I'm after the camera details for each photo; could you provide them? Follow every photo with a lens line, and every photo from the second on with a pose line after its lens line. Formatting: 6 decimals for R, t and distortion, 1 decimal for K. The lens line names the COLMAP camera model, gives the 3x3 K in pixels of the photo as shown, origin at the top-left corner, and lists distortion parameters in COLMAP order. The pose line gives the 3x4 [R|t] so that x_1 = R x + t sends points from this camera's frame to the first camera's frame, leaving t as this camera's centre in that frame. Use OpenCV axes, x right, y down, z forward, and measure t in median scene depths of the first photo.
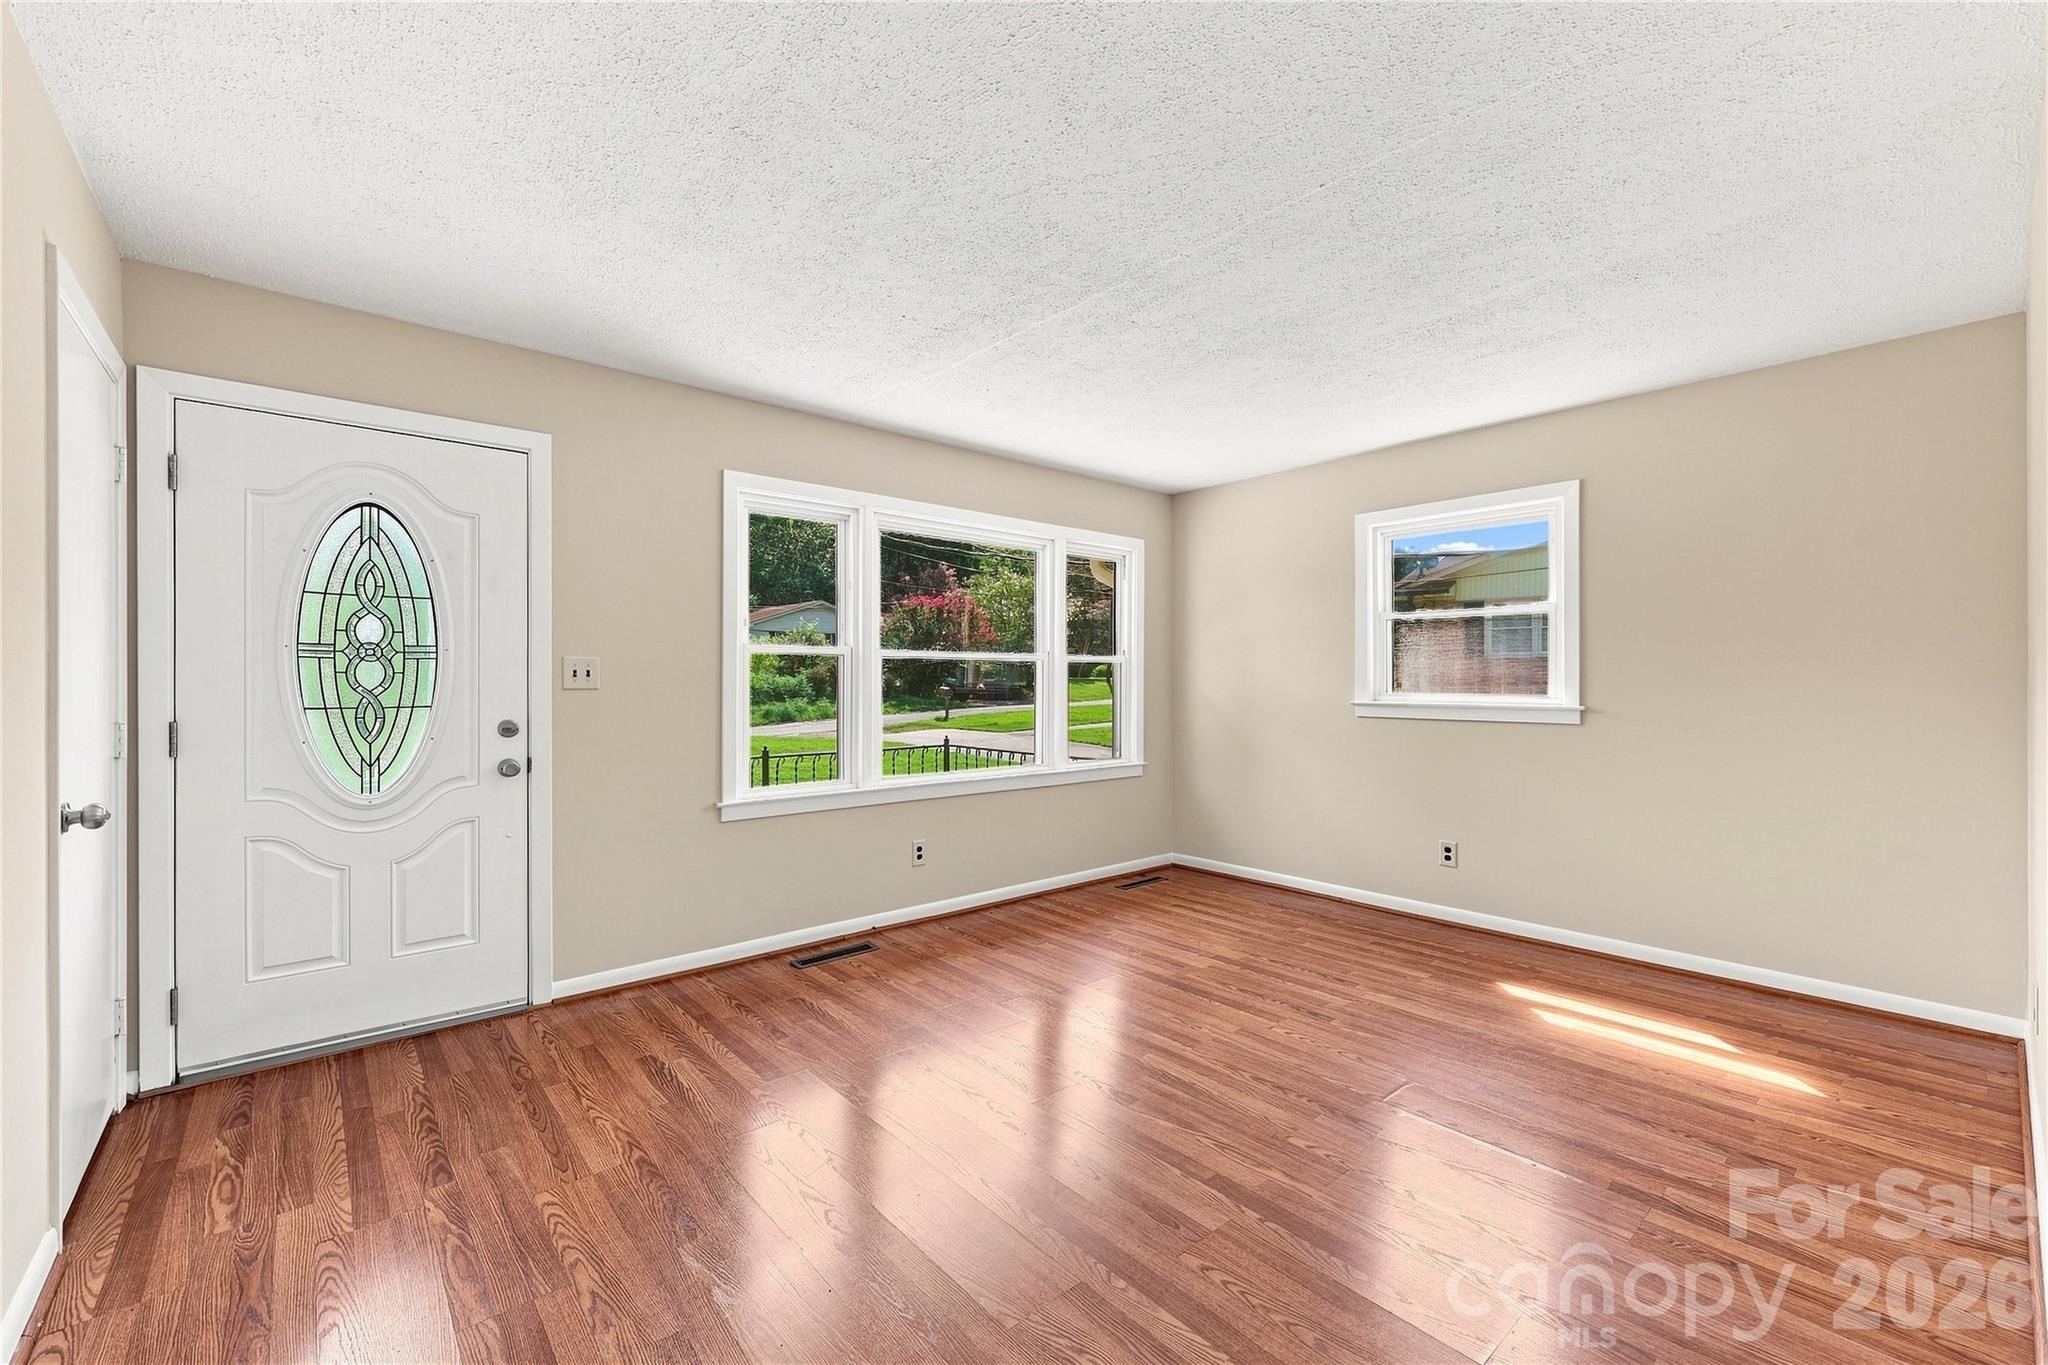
lens RADIAL K [[832.0, 0, 1033.9], [0, 832.0, 680.3], [0, 0, 1]] dist [0.000538, 0.000214]
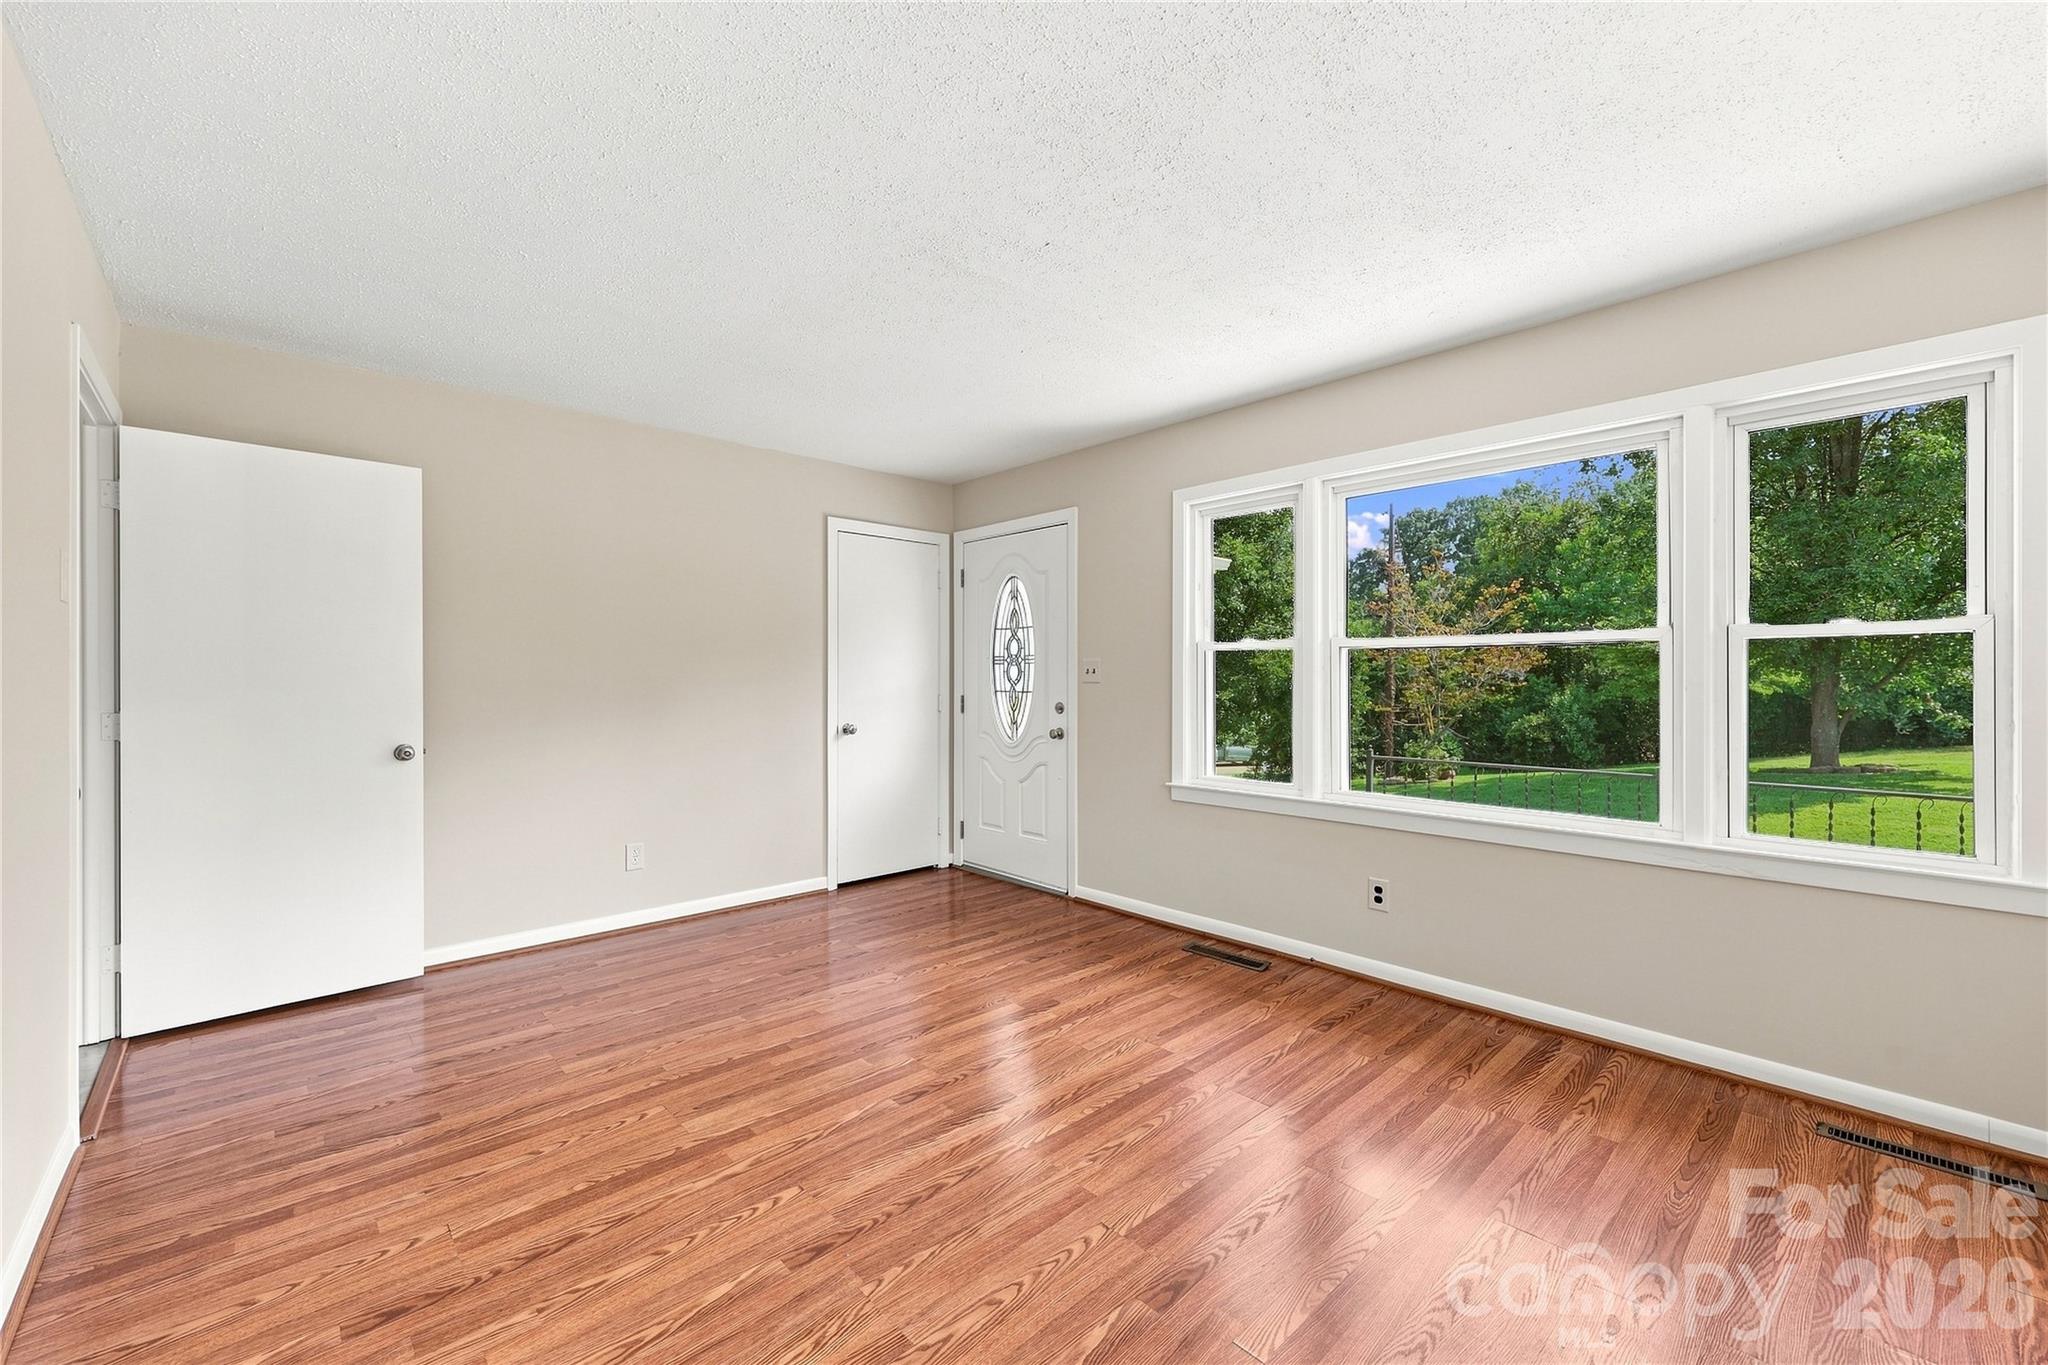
lens RADIAL K [[832.0, 0, 1034.5], [0, 832.0, 679.3], [0, 0, 1]] dist [0.000538, 0.000214]
pose [[0.037040, 0.002838, -0.999310, 0.768122], [0.000525, 0.999996, 0.002859, 0.000955], [0.999314, -0.000630, 0.037039, 0.777106]]
